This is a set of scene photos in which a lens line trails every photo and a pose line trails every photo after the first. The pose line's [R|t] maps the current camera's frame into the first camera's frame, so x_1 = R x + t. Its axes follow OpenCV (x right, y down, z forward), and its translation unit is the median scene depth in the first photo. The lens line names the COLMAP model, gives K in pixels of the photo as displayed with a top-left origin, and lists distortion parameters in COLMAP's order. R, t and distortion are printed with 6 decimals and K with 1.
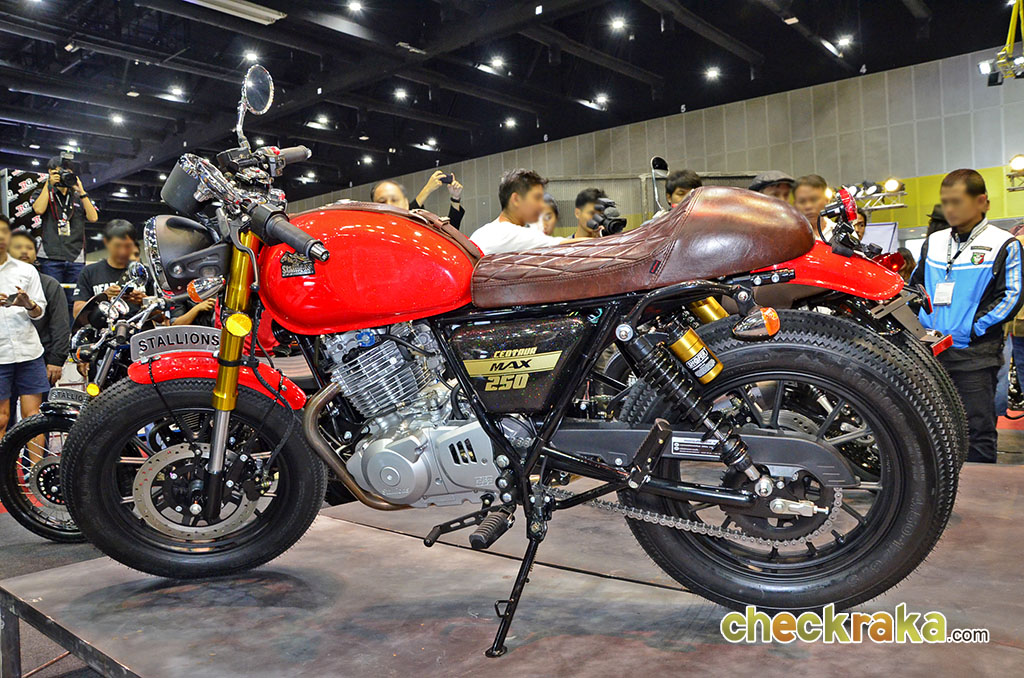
lens RADIAL K [[899.4, 0, 512.0], [0, 899.4, 339.0], [0, 0, 1]] dist [-0.107293, -0.000767]
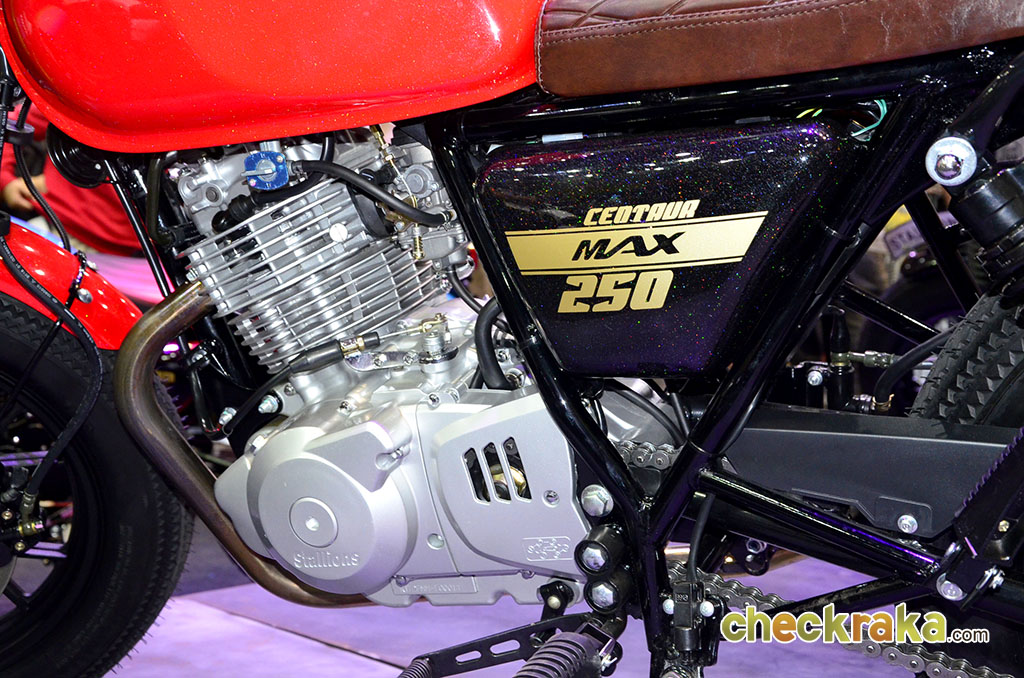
lens RADIAL K [[1677.9, 0, 512.0], [0, 1677.9, 339.0], [0, 0, 1]] dist [0.212754, 0.068112]
pose [[0.993836, 0.056197, -0.095560, 0.018277], [-0.053035, 0.997968, 0.035309, 0.041576], [0.097350, -0.030023, 0.994797, 0.268106]]
